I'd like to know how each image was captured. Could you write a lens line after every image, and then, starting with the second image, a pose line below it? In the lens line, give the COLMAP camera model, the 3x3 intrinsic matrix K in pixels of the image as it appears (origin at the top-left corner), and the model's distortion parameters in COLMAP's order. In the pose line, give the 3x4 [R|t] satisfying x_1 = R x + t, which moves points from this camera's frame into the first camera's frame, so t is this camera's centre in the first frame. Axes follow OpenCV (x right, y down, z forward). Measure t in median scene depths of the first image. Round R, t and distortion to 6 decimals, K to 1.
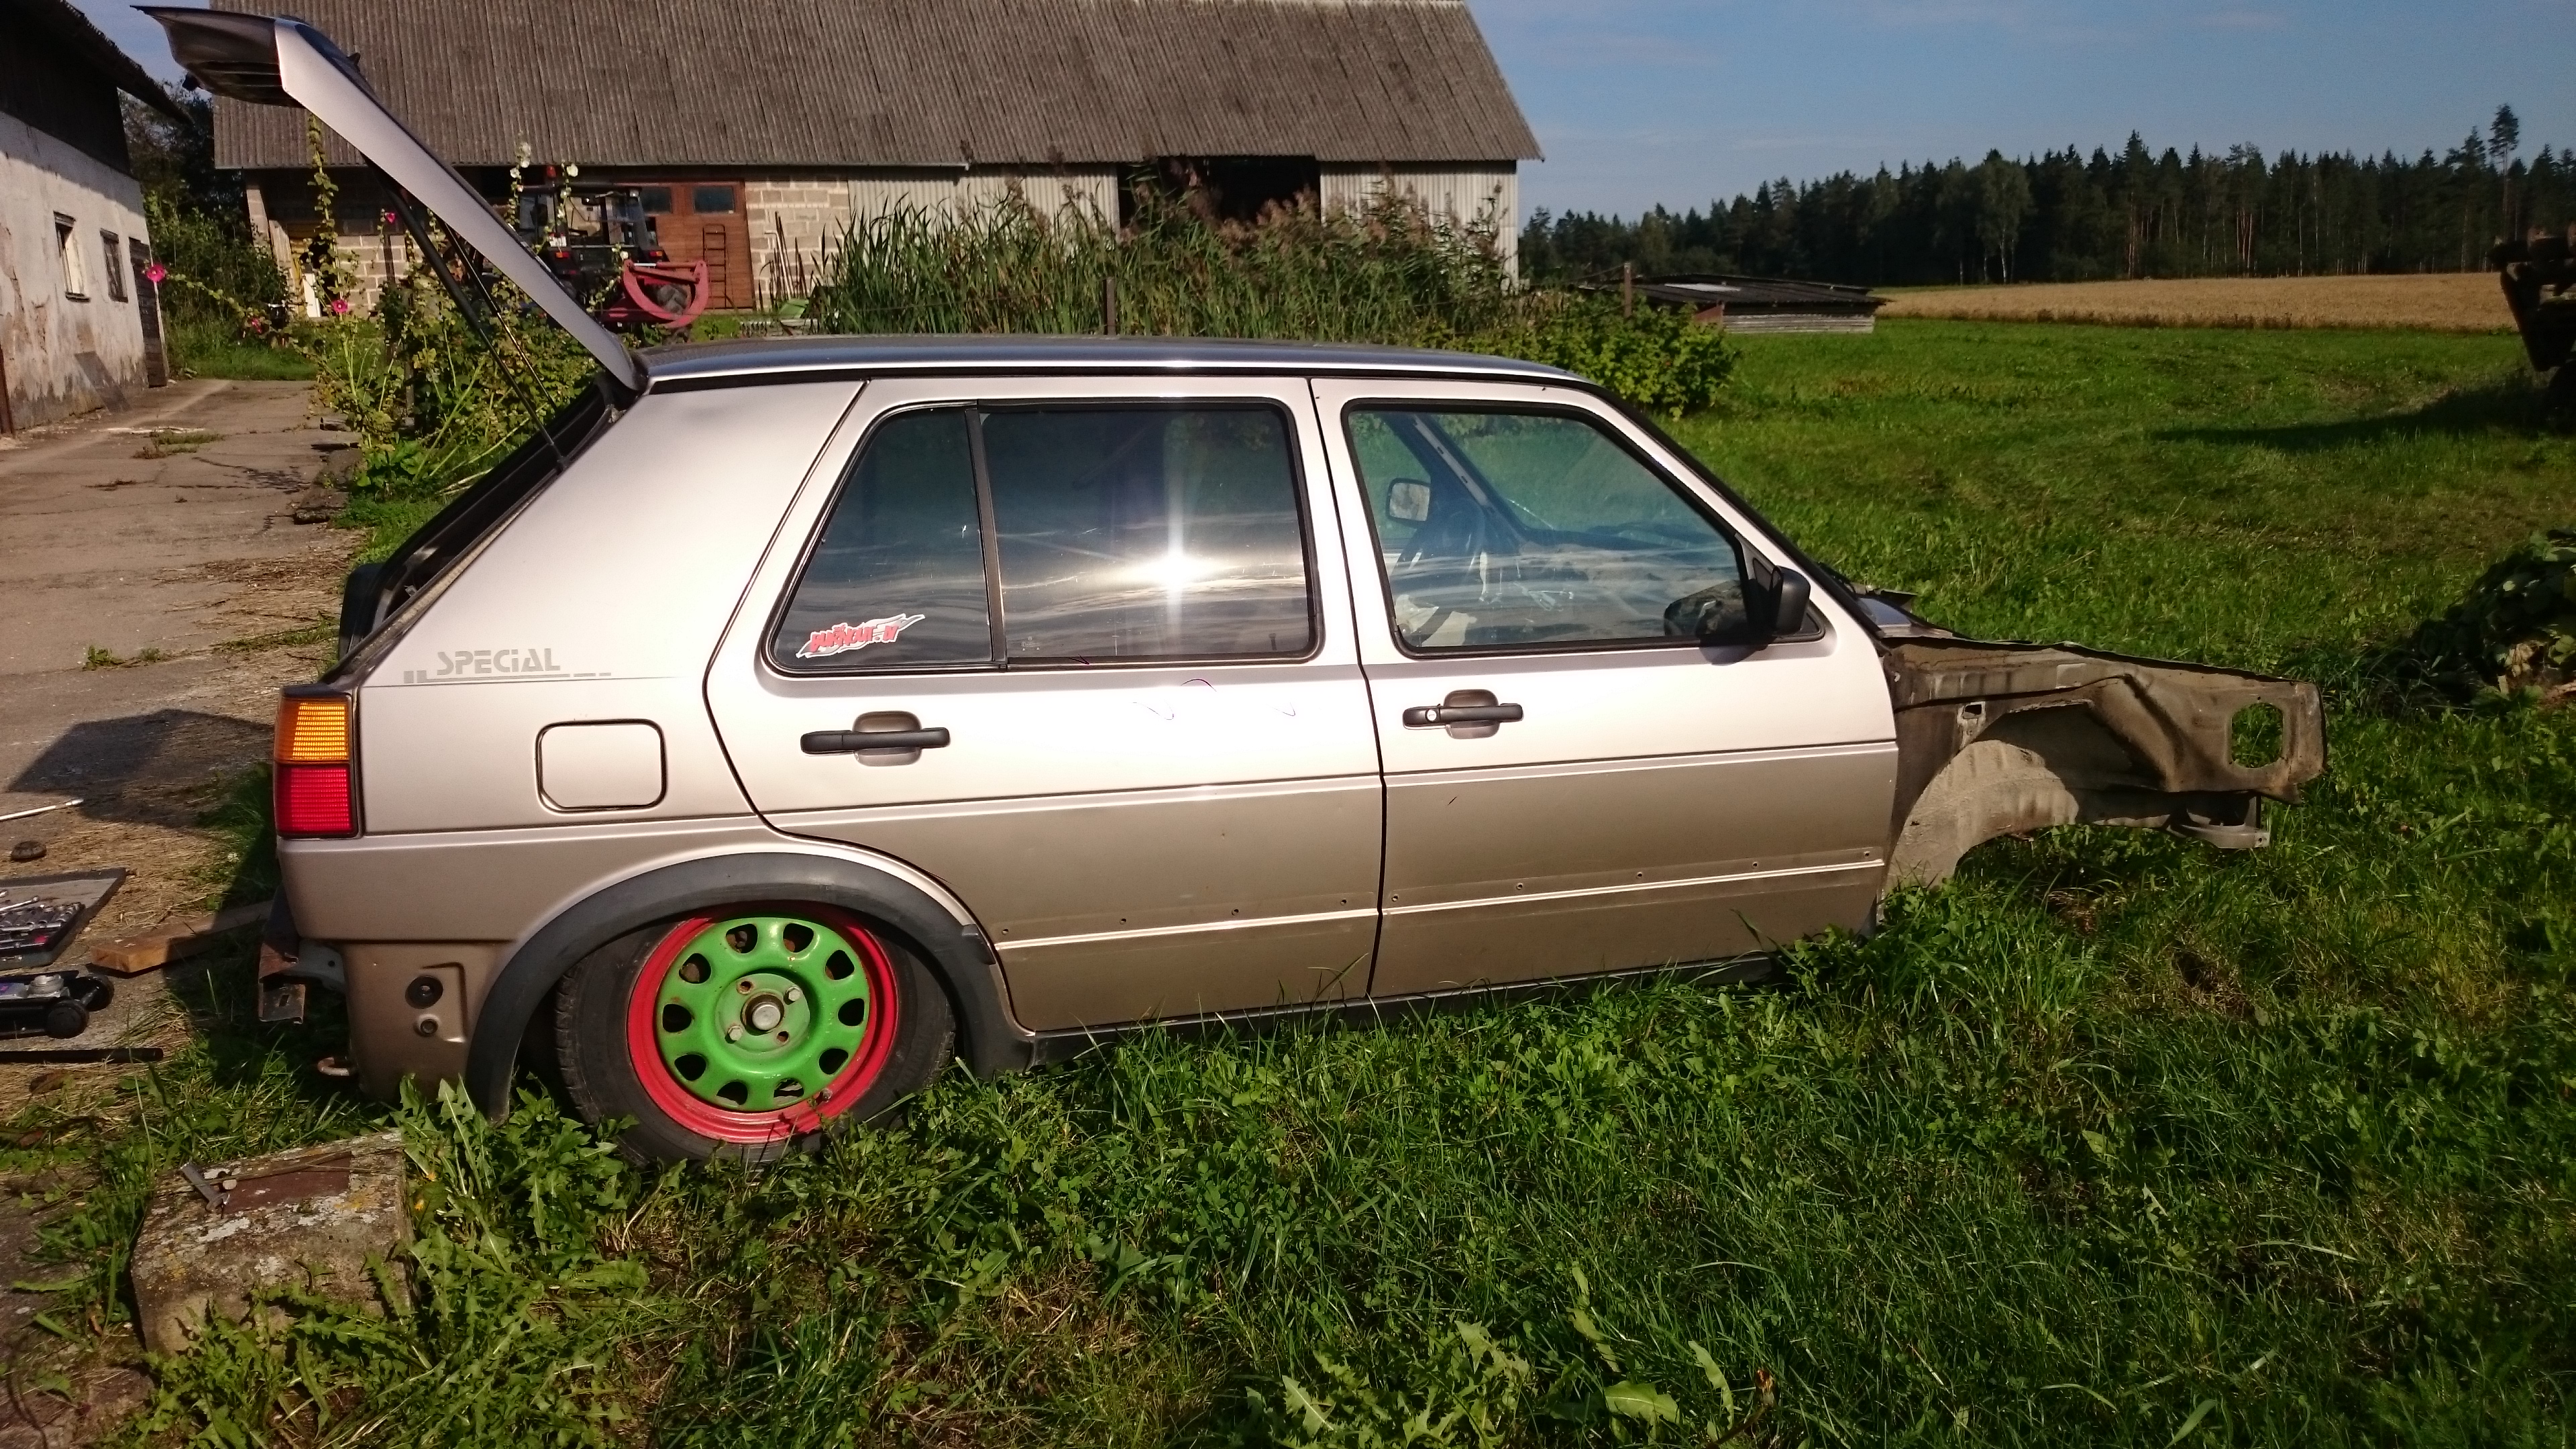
lens RADIAL K [[2174.5, 0, 1288.0], [0, 2174.5, 724.5], [0, 0, 1]] dist [0.095591, -0.187102]
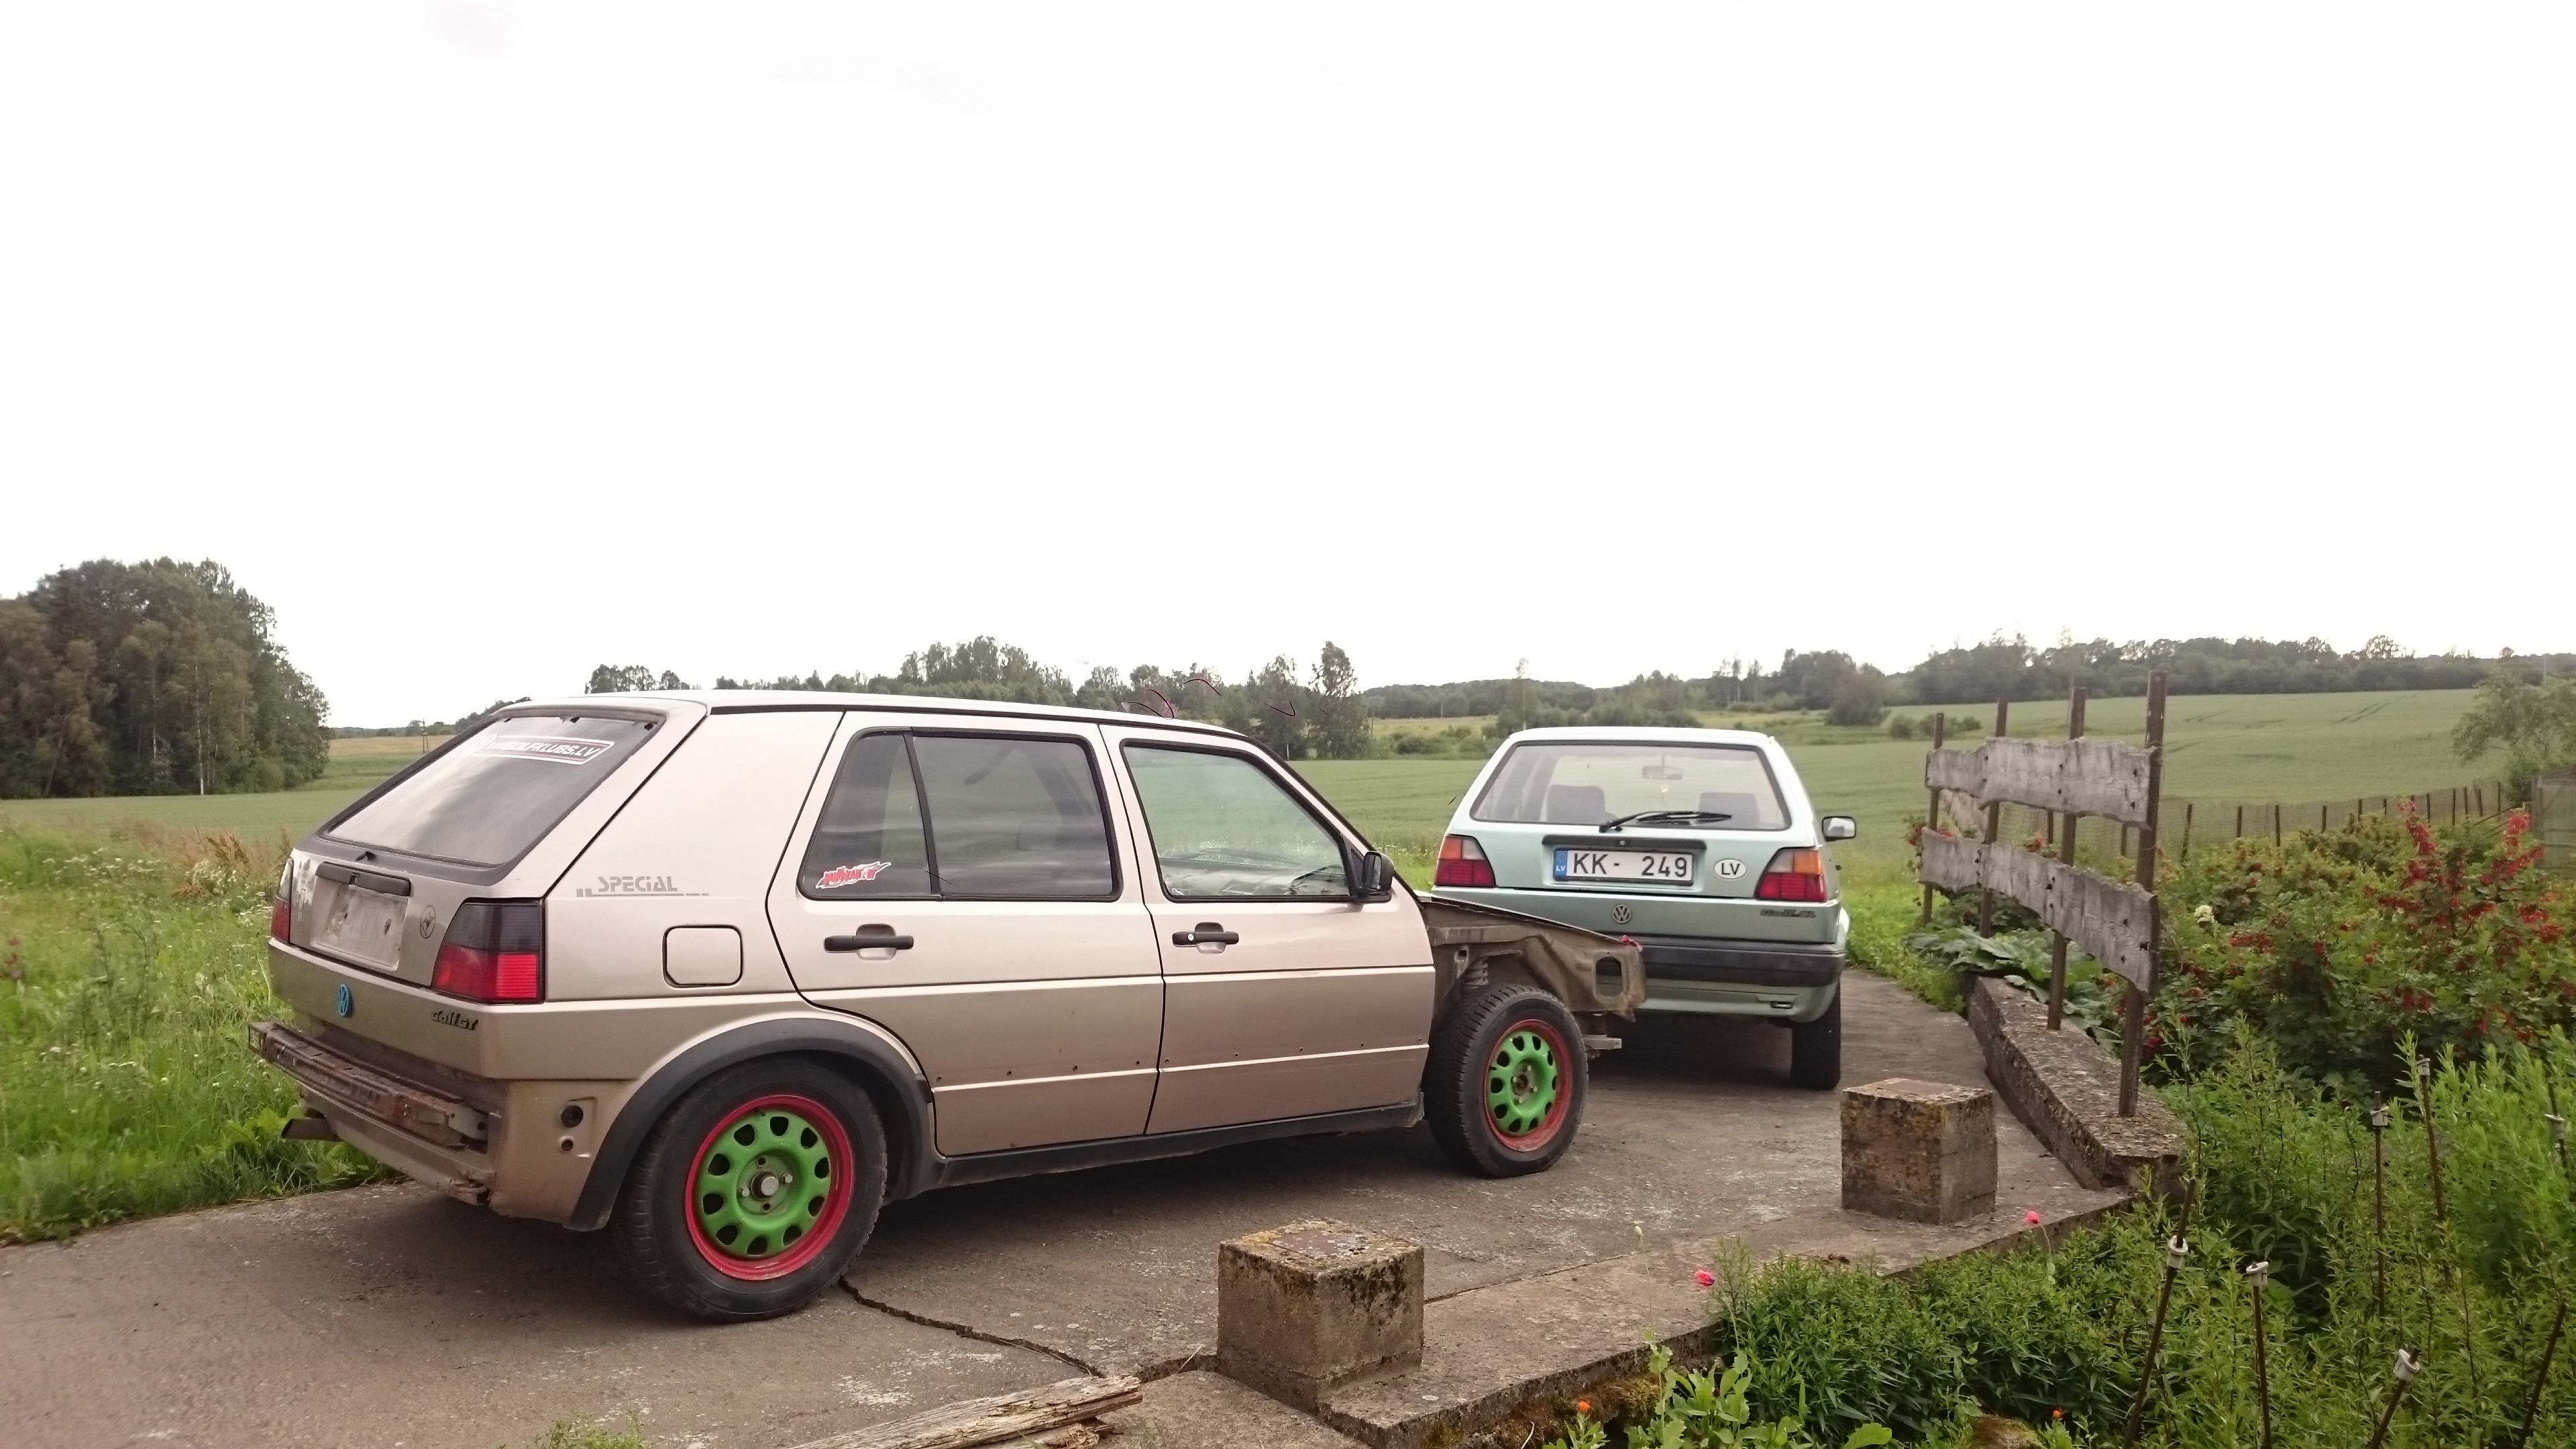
lens RADIAL K [[2174.5, 0, 1288.0], [0, 2174.5, 724.5], [0, 0, 1]] dist [0.095591, -0.187102]
pose [[0.923526, 0.036409, 0.381805, -0.483959], [0.044983, 0.978331, -0.202100, 0.169621], [-0.380890, 0.203819, 0.901876, -0.473038]]
